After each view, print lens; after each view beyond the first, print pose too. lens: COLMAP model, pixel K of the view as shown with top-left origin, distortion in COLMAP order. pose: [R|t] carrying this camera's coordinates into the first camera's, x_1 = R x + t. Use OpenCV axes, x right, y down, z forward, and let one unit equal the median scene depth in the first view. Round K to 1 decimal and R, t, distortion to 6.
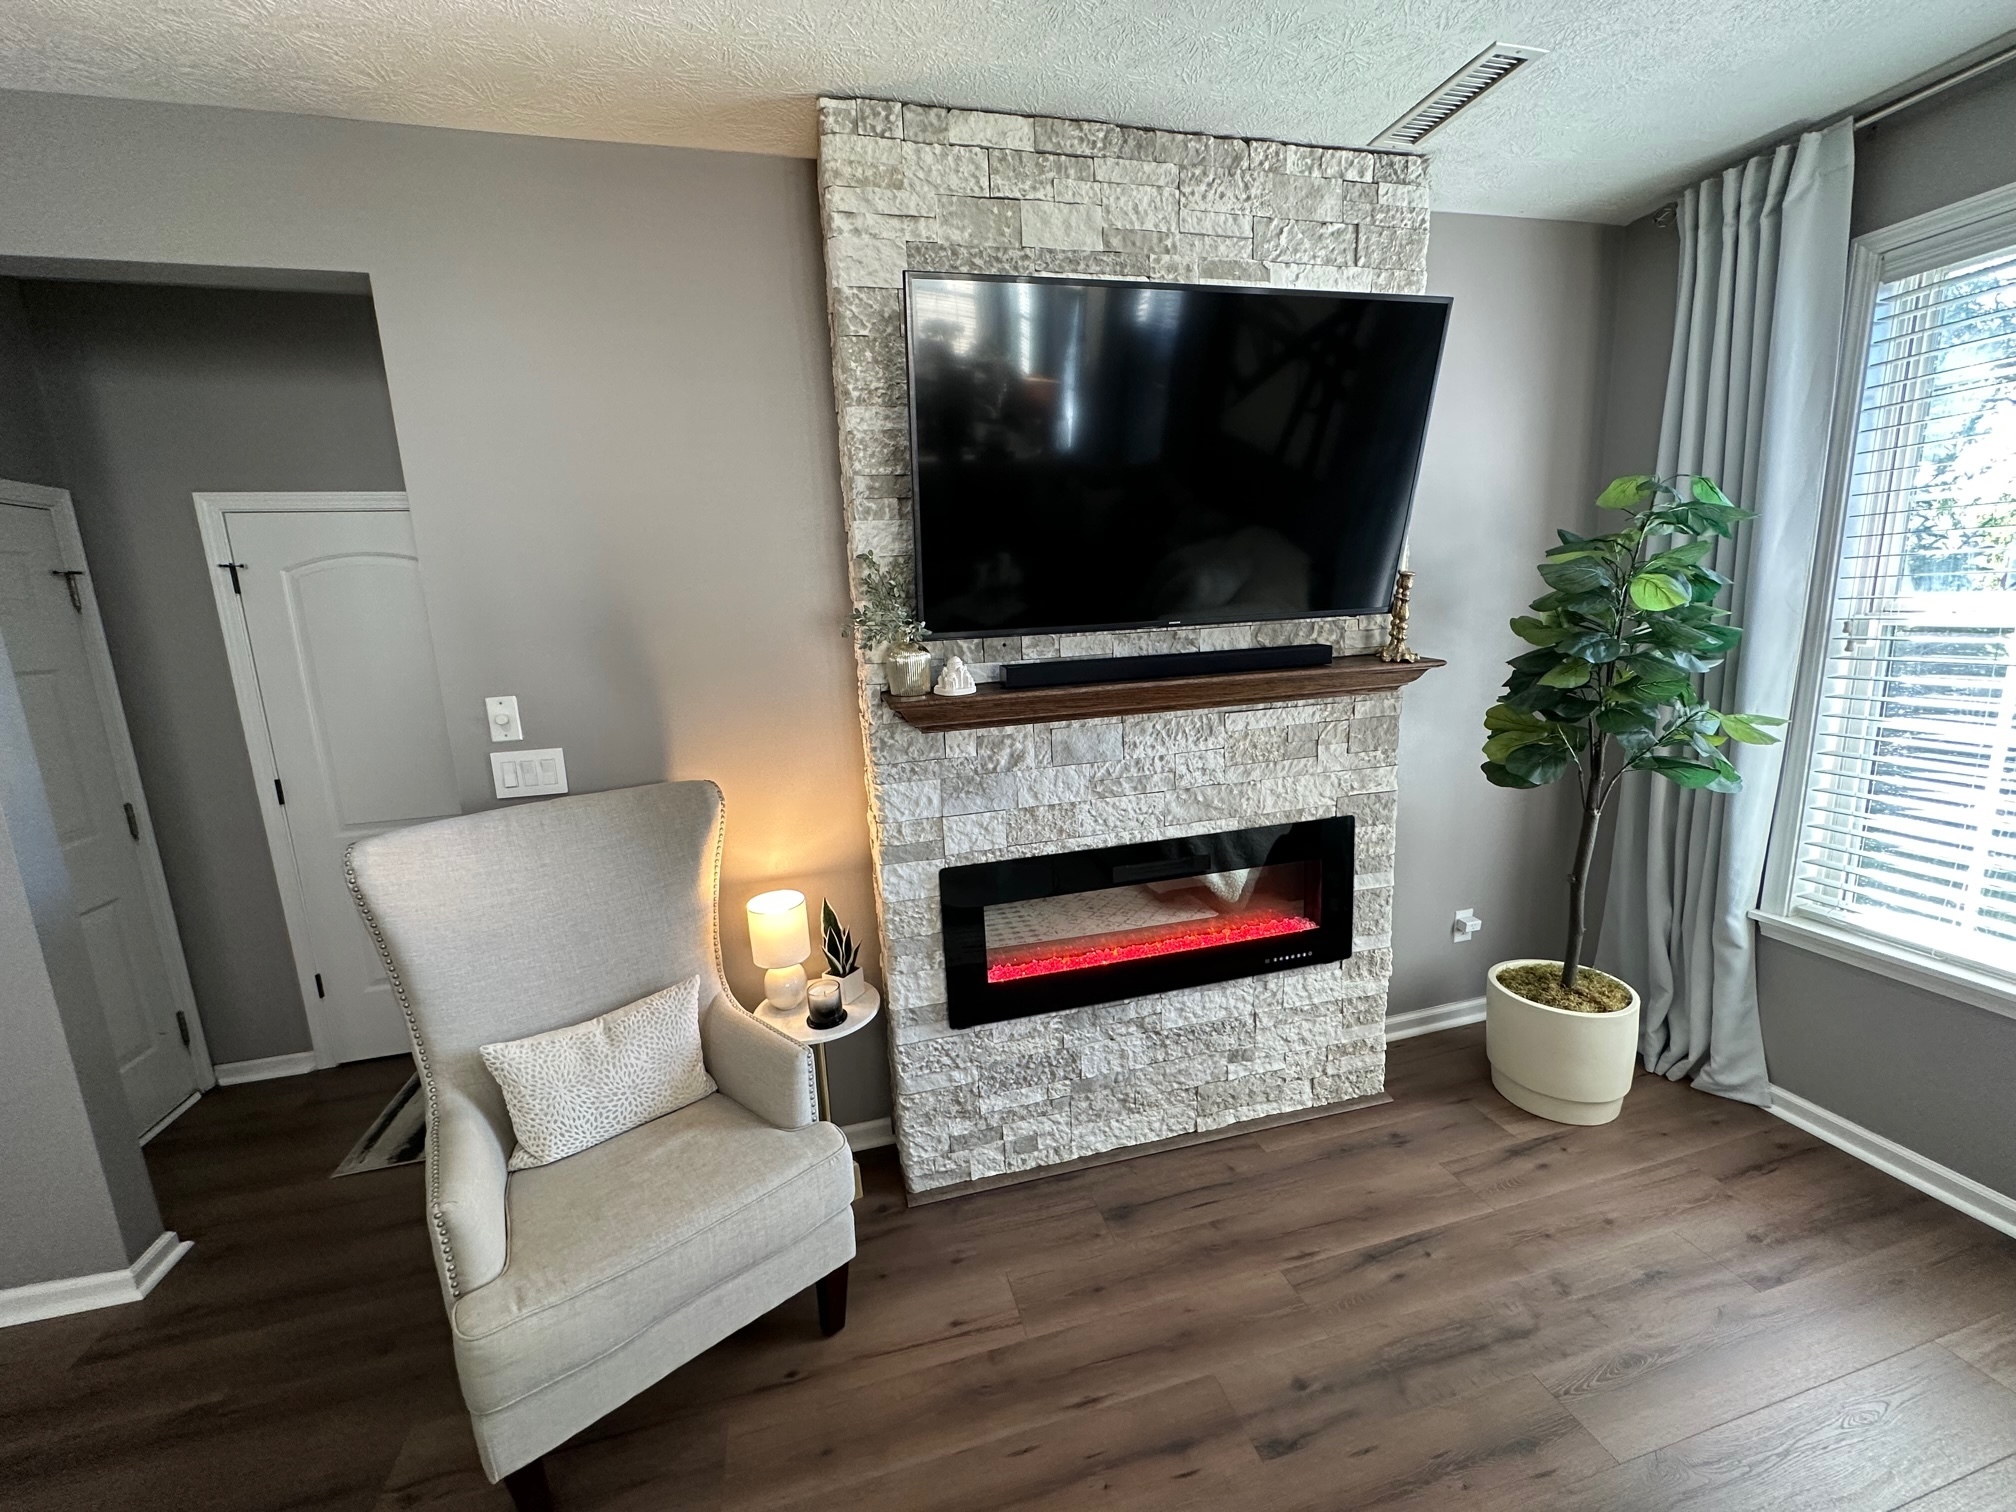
lens RADIAL K [[804.5, 0, 1007.1], [0, 804.5, 762.2], [0, 0, 1]] dist [0.001944, 0.000240]
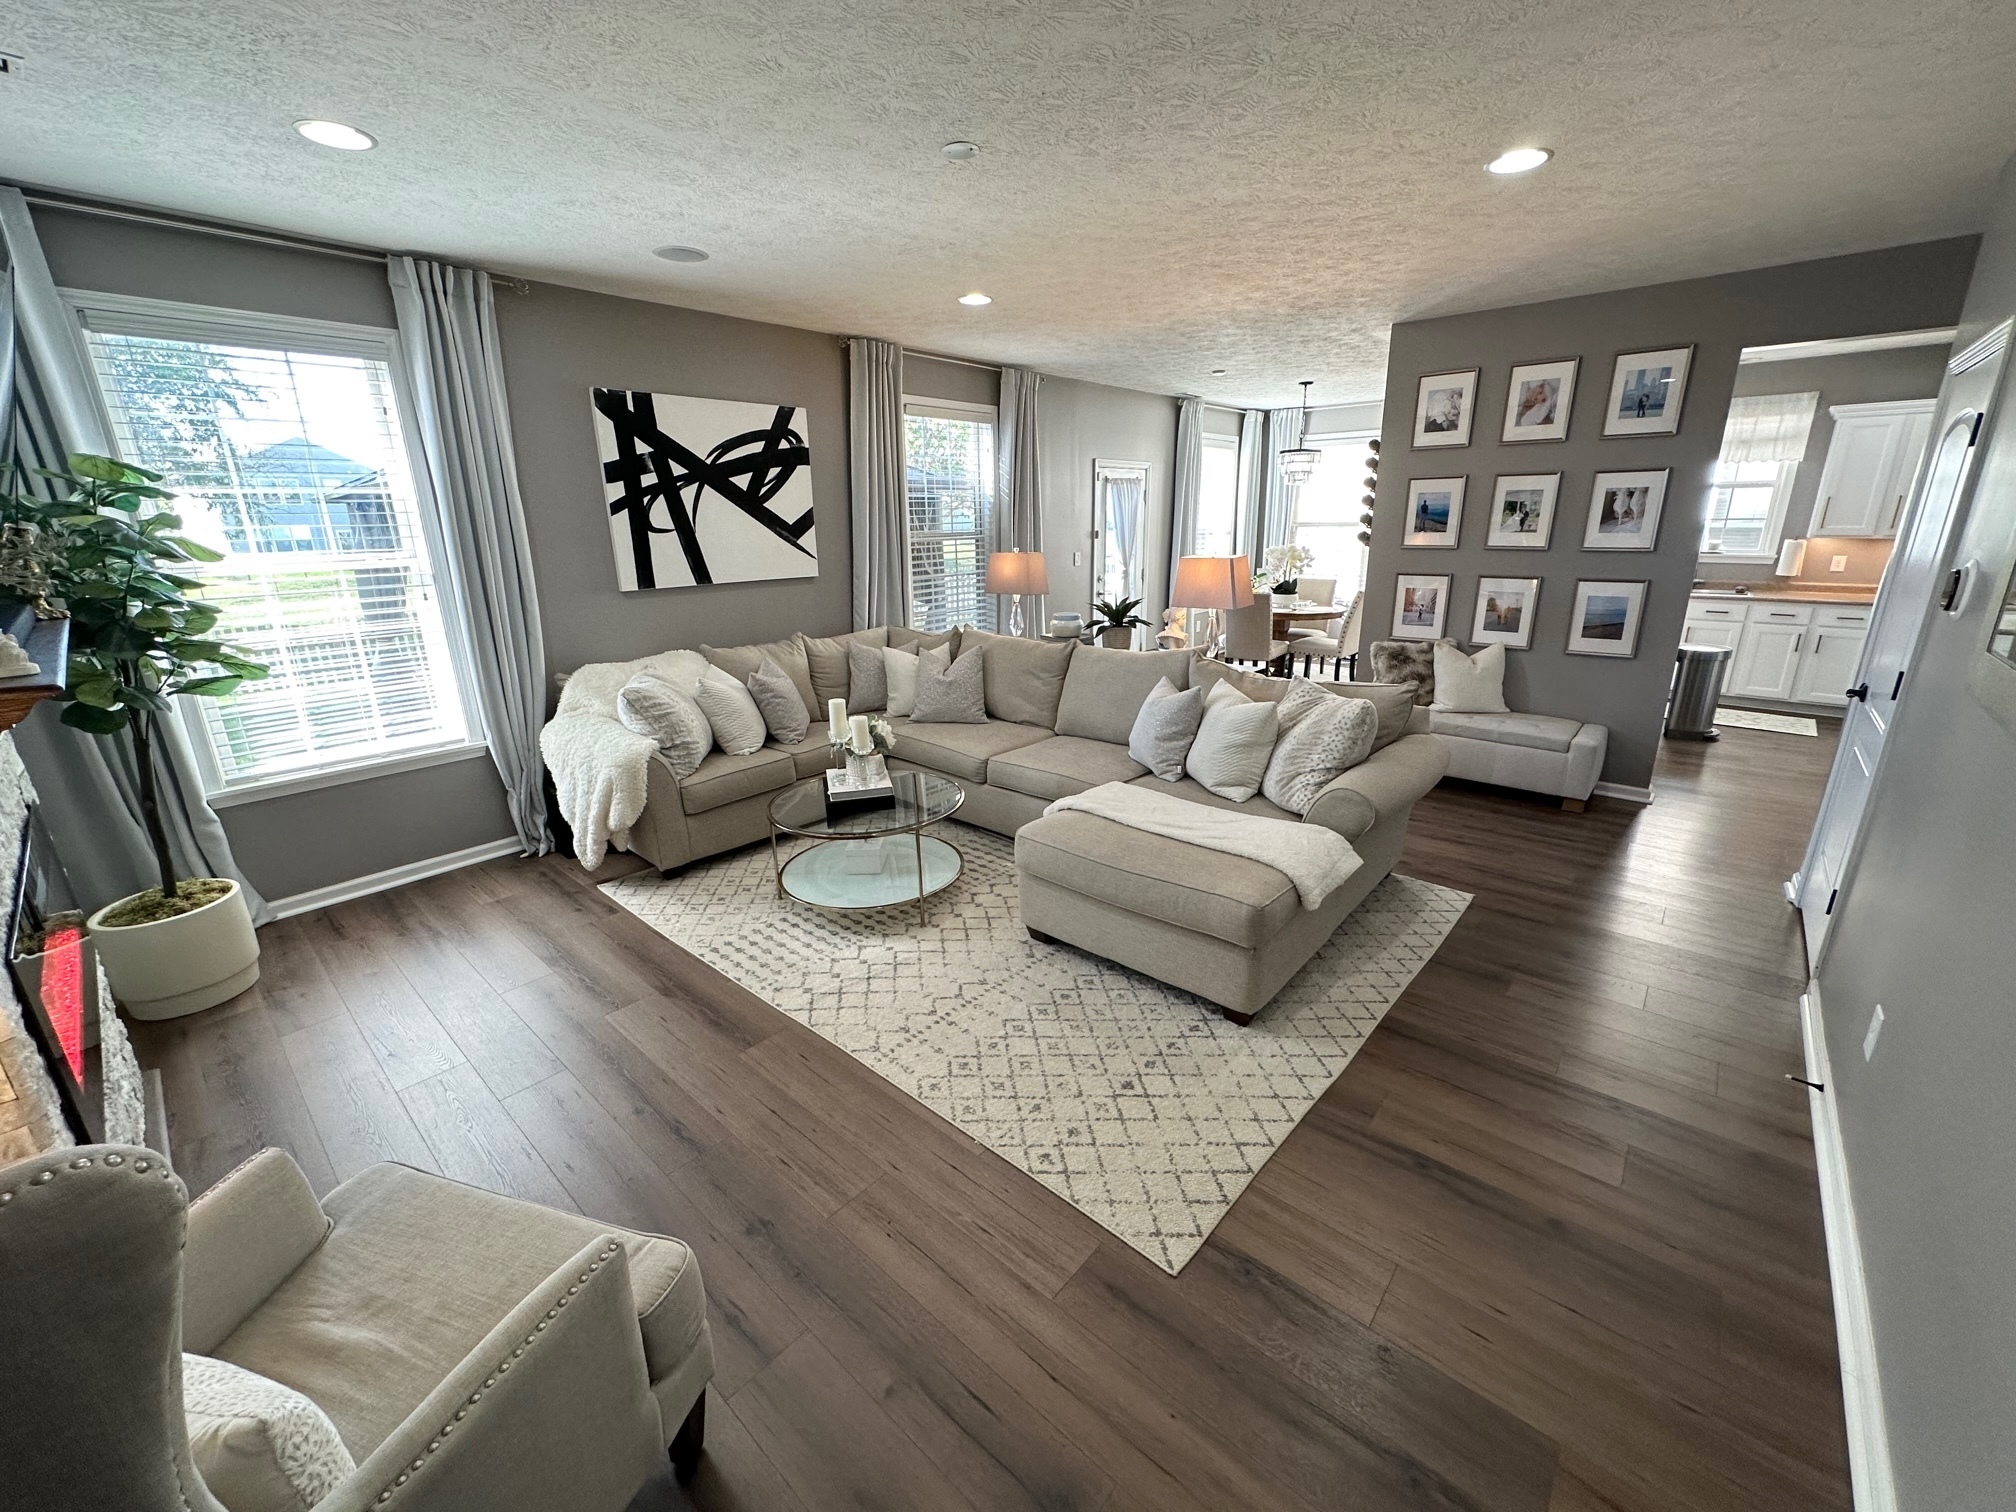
lens RADIAL K [[804.5, 0, 1002.6], [0, 804.5, 748.2], [0, 0, 1]] dist [0.001944, 0.000240]
pose [[-0.549440, -0.178490, 0.816246, -0.923887], [0.203077, 0.919094, 0.337678, -0.070626], [-0.810478, 0.351295, -0.468740, 0.554987]]
